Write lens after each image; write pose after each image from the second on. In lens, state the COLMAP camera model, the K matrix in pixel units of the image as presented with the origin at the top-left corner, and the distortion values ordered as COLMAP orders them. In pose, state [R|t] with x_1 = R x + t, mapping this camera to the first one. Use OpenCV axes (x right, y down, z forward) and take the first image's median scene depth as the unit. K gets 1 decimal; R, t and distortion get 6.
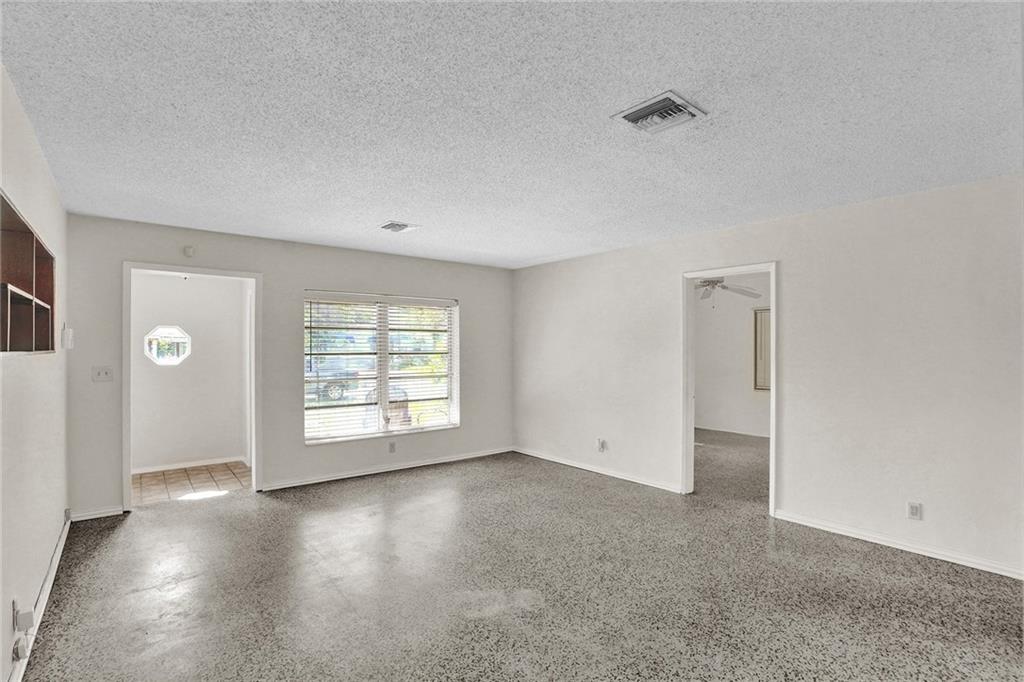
lens RADIAL K [[487.1, 0, 511.3], [0, 487.1, 345.3], [0, 0, 1]] dist [-0.046525, 0.012582]
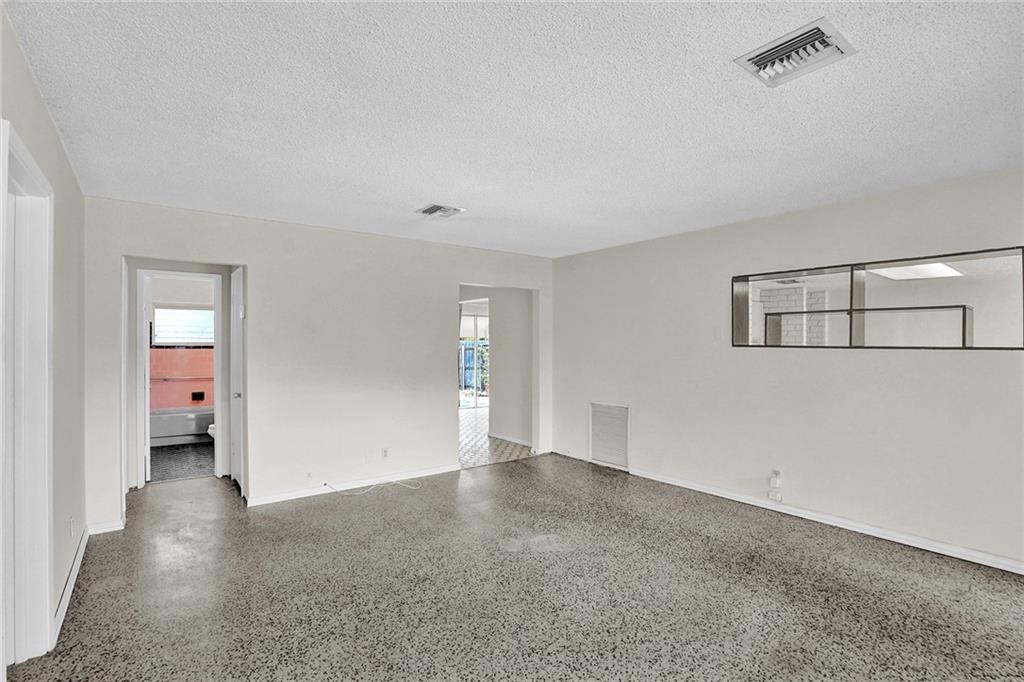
lens RADIAL K [[487.1, 0, 513.7], [0, 487.1, 340.4], [0, 0, 1]] dist [-0.046525, 0.012582]
pose [[-0.999617, 0.000959, 0.027647, -0.005423], [0.000869, 0.999994, -0.003285, 0.002111], [-0.027650, -0.003259, -0.999612, 2.125859]]
